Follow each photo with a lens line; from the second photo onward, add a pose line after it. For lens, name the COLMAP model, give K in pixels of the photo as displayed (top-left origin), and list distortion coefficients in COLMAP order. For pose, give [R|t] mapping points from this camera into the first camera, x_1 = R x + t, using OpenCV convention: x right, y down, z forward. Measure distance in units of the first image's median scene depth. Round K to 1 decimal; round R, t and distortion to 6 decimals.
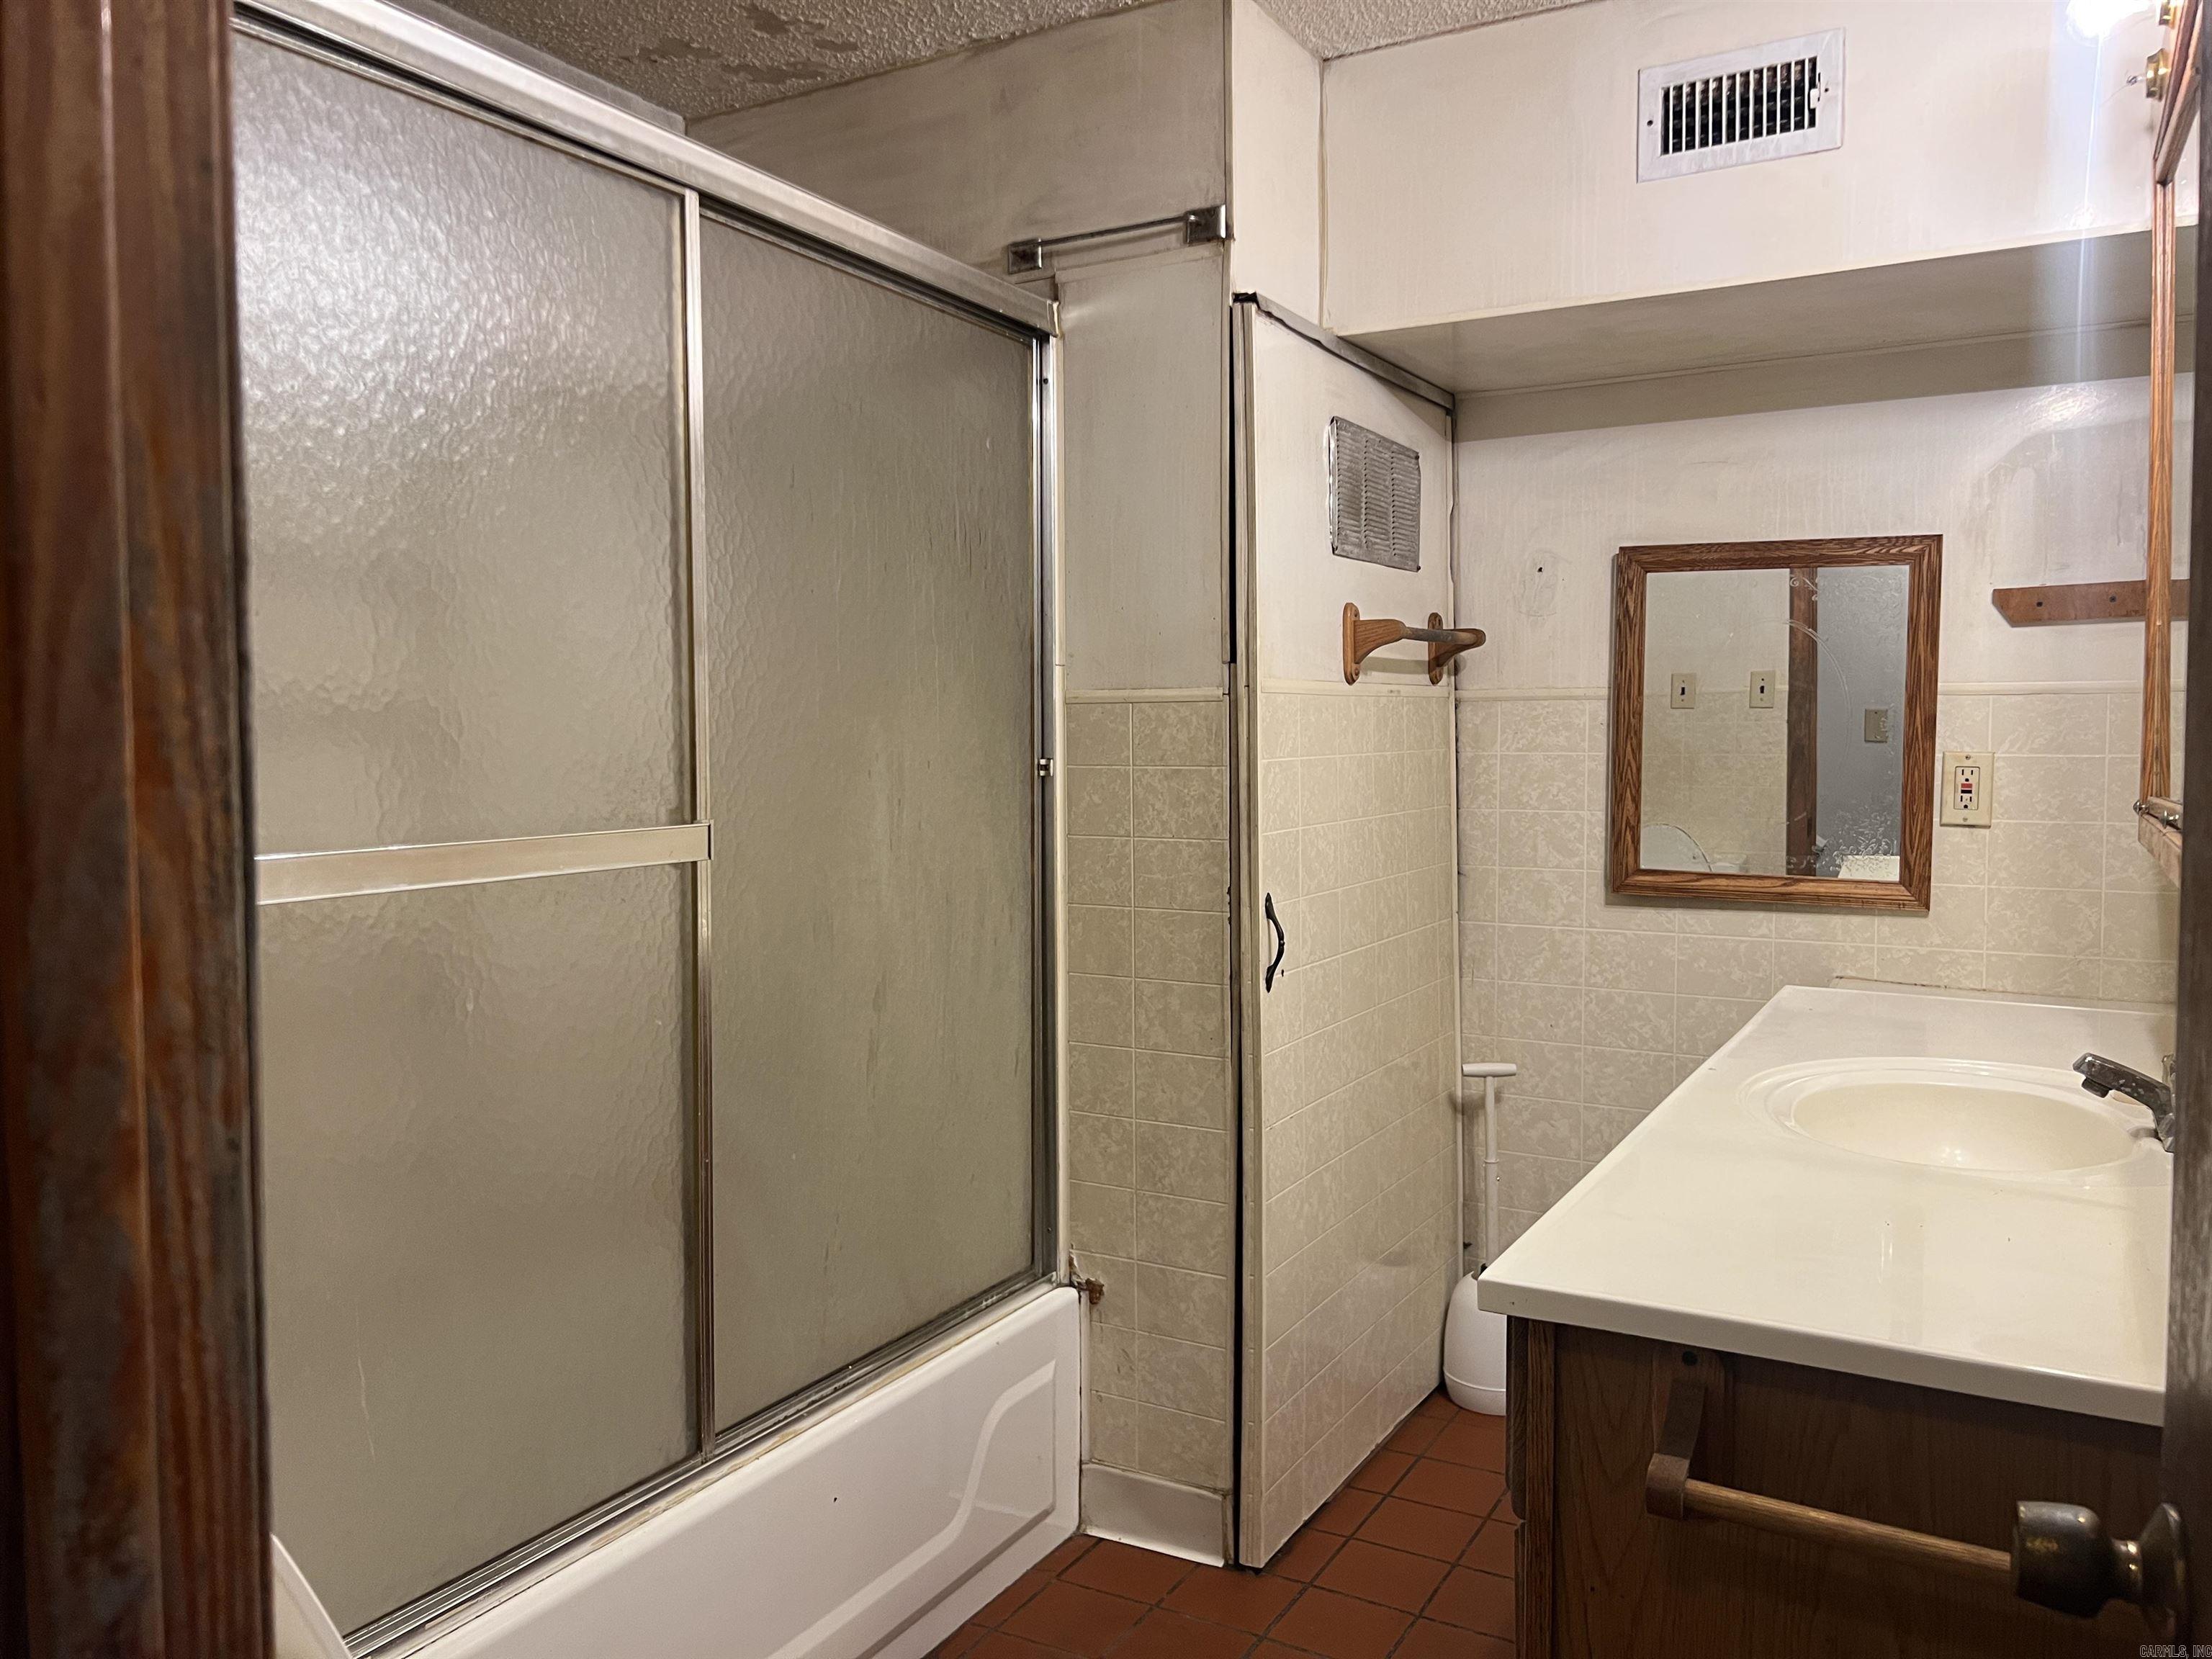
lens RADIAL K [[1665.3, 0, 1115.8], [0, 1665.3, 832.4], [0, 0, 1]] dist [0.033904, -0.036200]
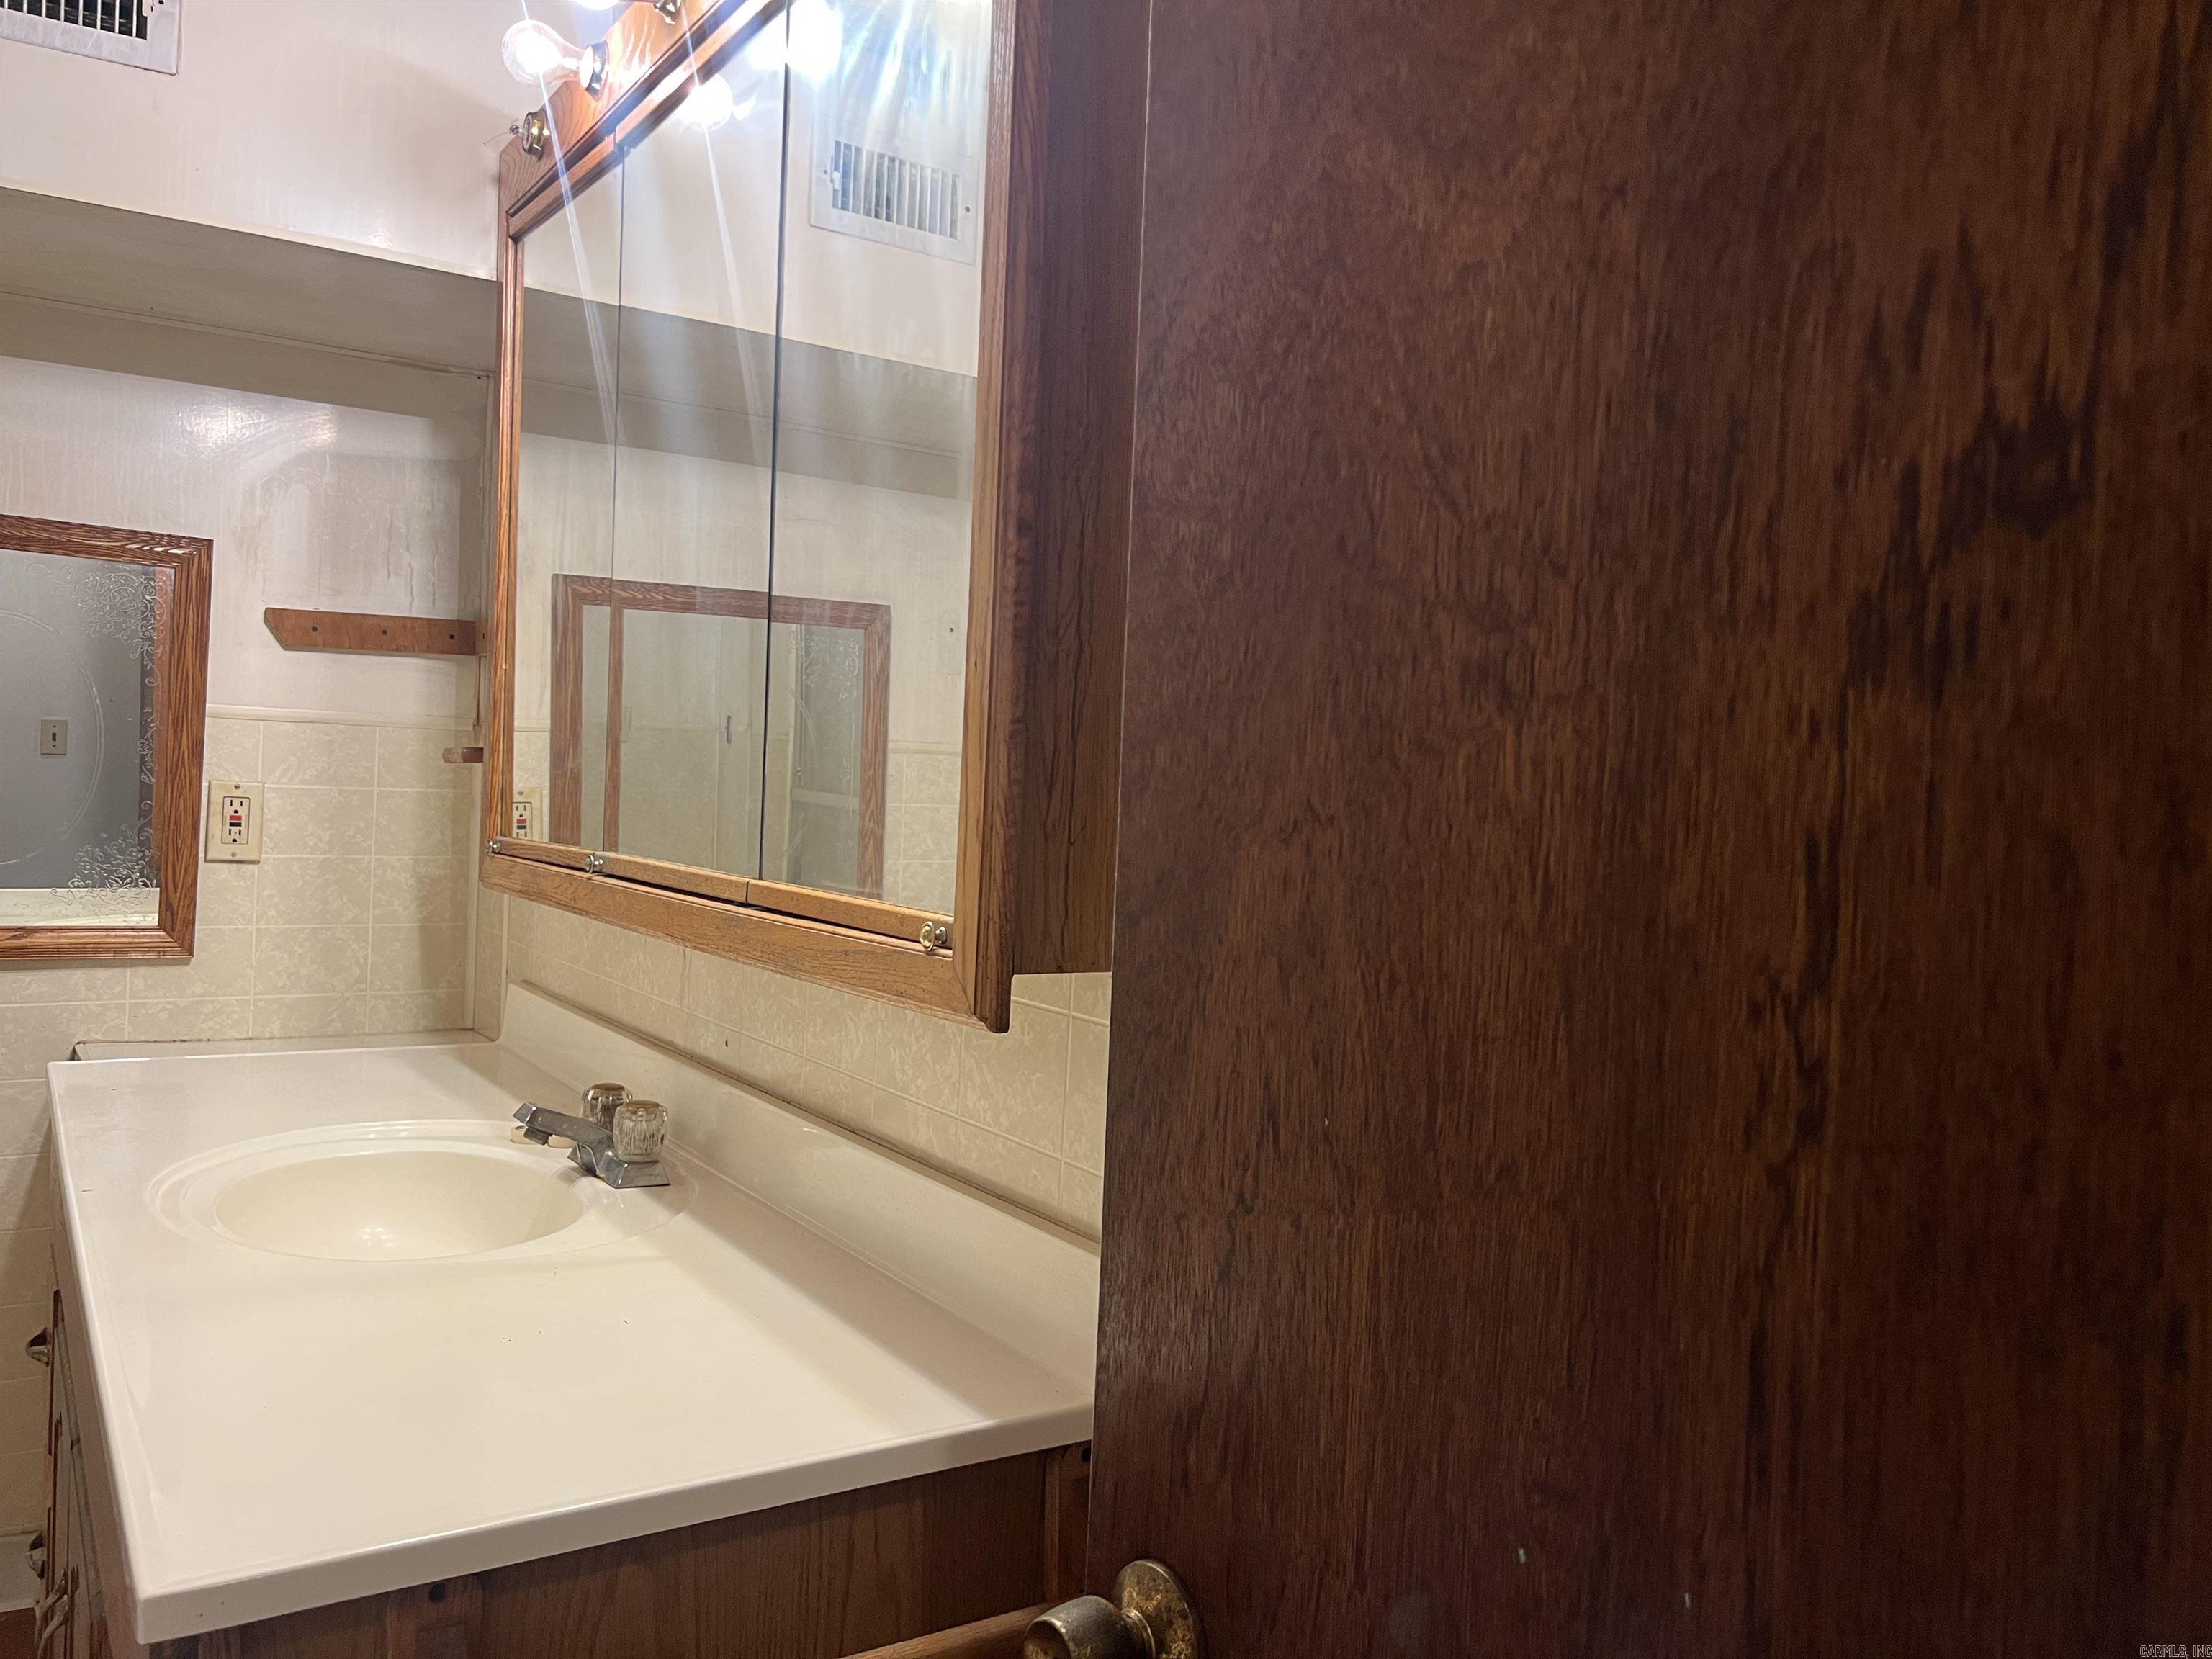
lens RADIAL K [[1665.3, 0, 1109.4], [0, 1665.3, 819.6], [0, 0, 1]] dist [0.033904, -0.036200]
pose [[0.457239, 0.003507, 0.889337, -0.089648], [0.008738, 0.999926, -0.008436, -0.015189], [-0.889301, 0.011628, 0.457174, 0.158880]]
